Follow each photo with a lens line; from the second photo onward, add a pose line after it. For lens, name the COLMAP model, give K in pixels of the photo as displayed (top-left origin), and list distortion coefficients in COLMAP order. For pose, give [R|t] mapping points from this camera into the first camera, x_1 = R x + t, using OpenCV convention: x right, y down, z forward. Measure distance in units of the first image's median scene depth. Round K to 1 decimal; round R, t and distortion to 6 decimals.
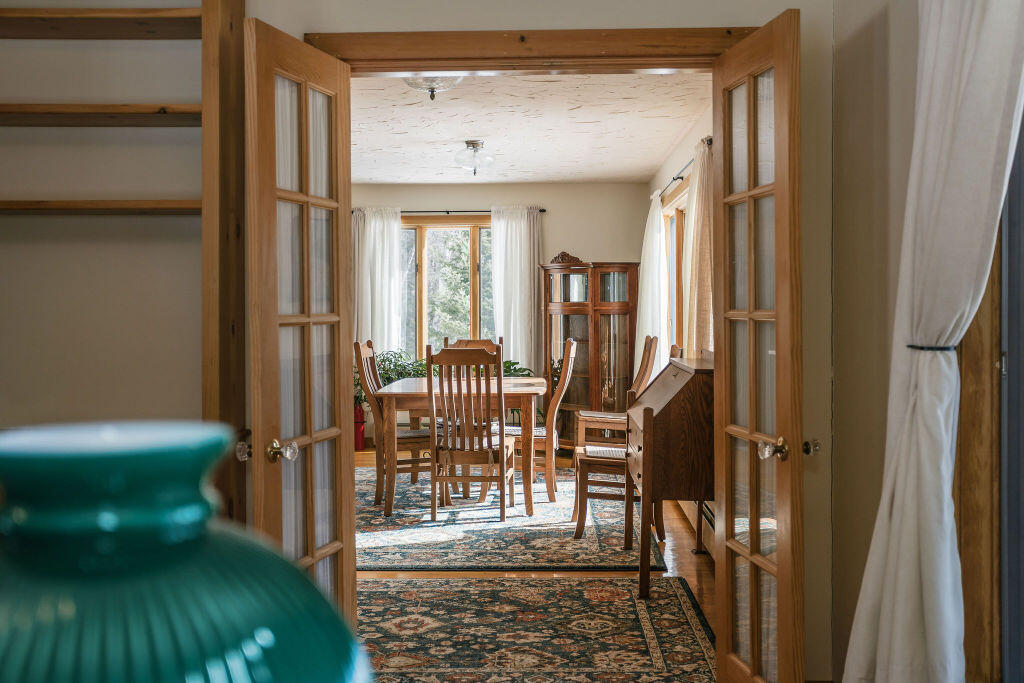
lens RADIAL K [[1123.9, 0, 511.9], [0, 1123.9, 339.5], [0, 0, 1]] dist [0.013389, 0.000000]
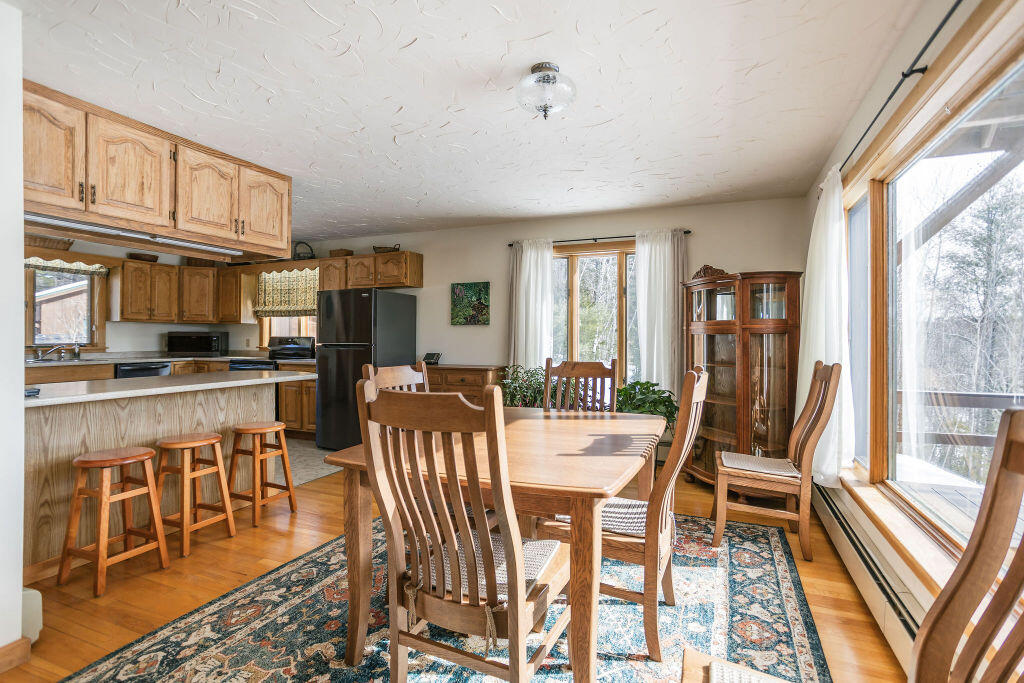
lens RADIAL K [[510.7, 0, 505.0], [0, 510.7, 331.6], [0, 0, 1]] dist [0.001602, 0.006556]
pose [[0.927631, 0.006814, -0.373436, 0.048311], [-0.023458, 0.998923, -0.040043, -0.004029], [0.372761, 0.045905, 0.926791, 0.541777]]
